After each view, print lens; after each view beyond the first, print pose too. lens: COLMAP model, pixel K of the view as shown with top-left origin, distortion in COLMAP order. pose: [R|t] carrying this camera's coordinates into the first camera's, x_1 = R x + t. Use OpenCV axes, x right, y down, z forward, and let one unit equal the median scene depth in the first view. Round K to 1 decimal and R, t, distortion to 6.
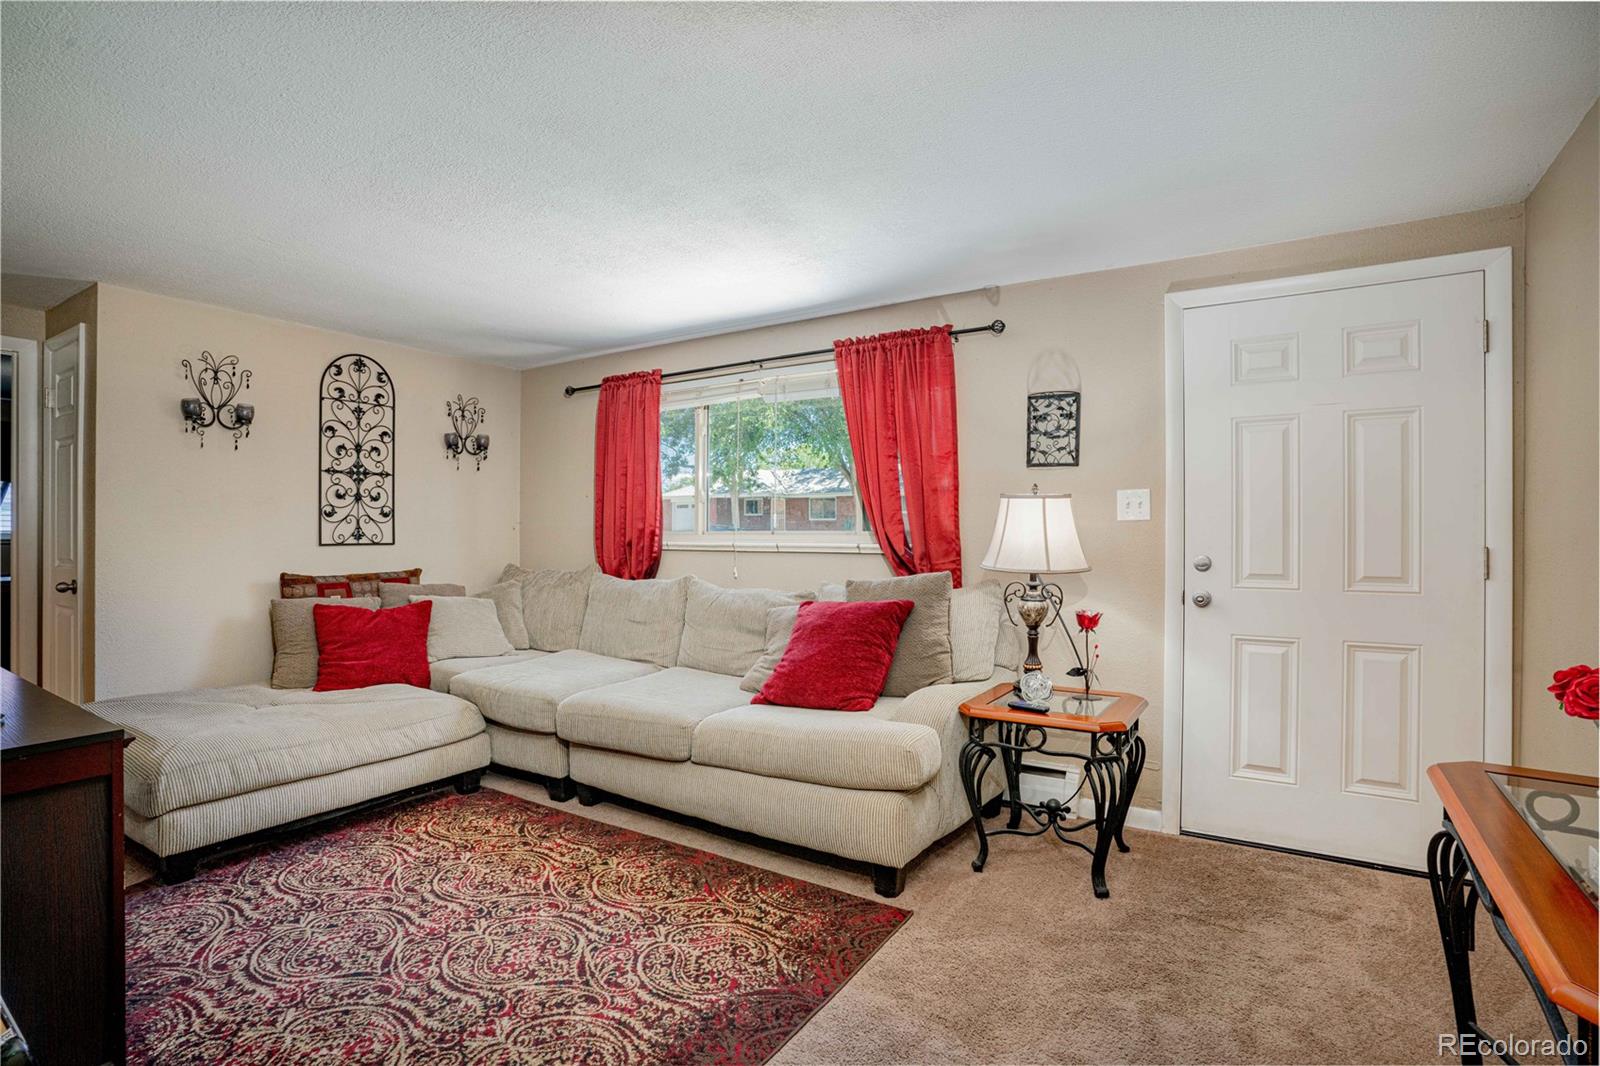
lens RADIAL K [[794.6, 0, 795.5], [0, 794.6, 530.1], [0, 0, 1]] dist [-0.028070, 0.000640]
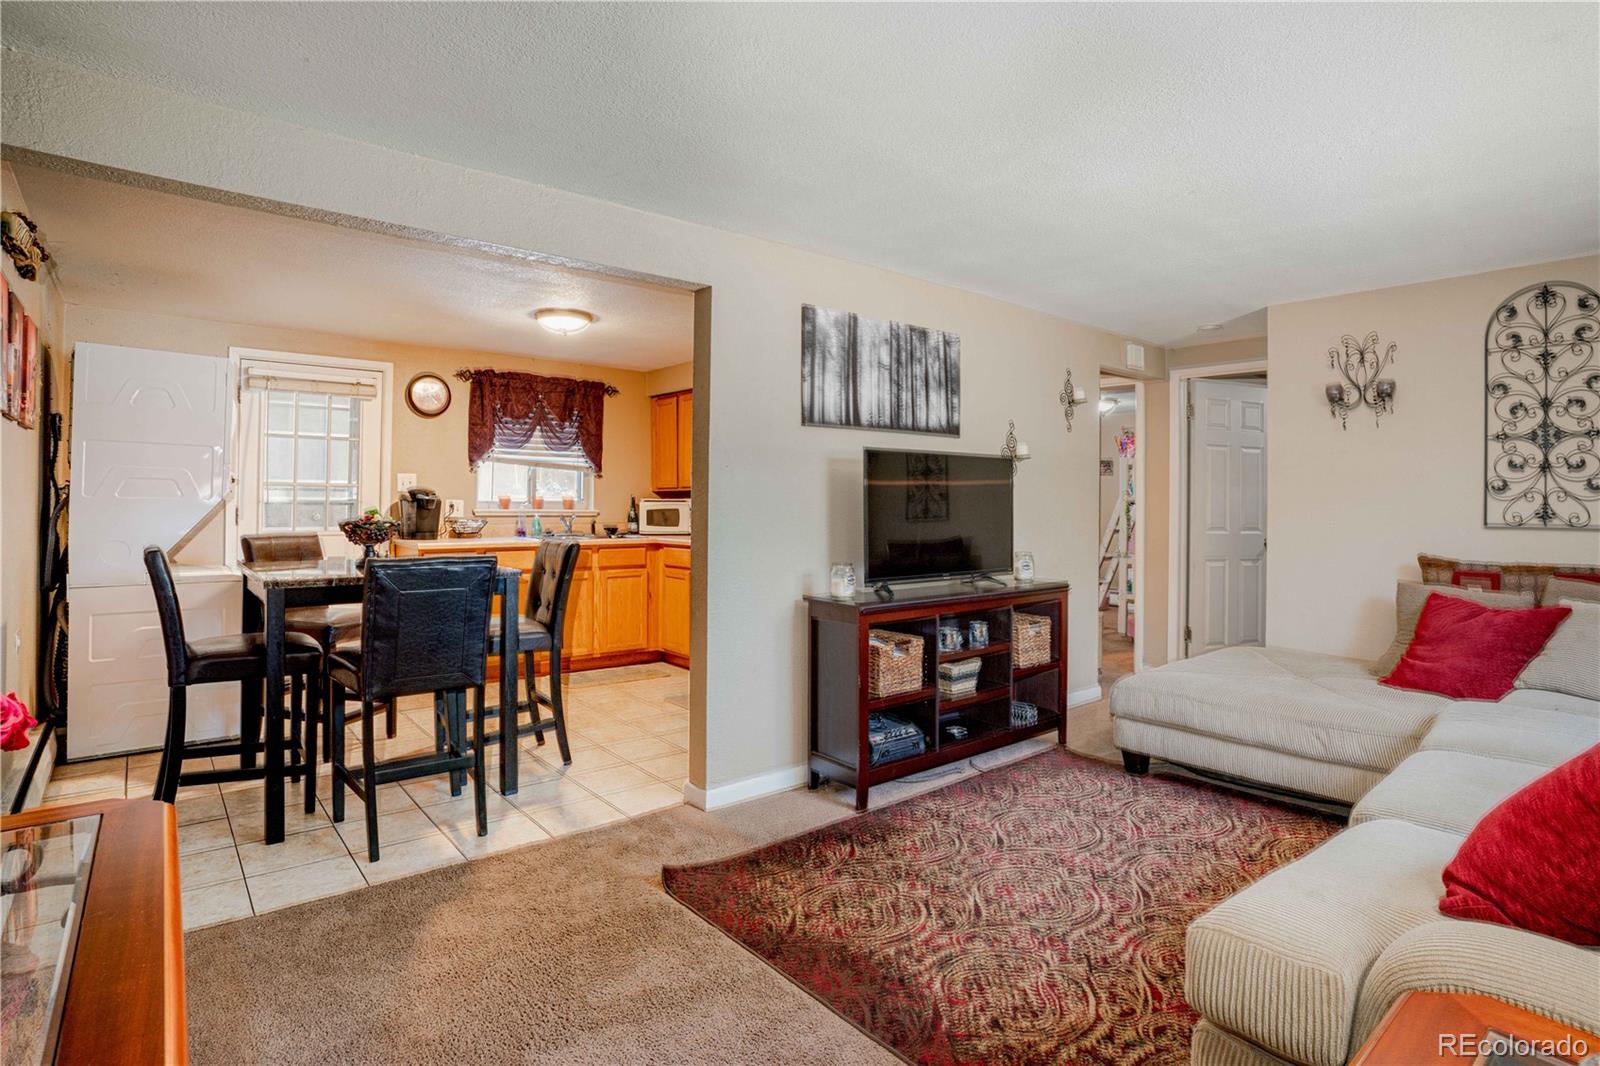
lens RADIAL K [[794.6, 0, 776.5], [0, 794.6, 499.0], [0, 0, 1]] dist [-0.028070, 0.000640]
pose [[-0.305270, -0.005897, -0.952247, 0.416282], [-0.005045, 0.999977, -0.004575, -0.002520], [0.952252, 0.003408, -0.305293, 0.519951]]
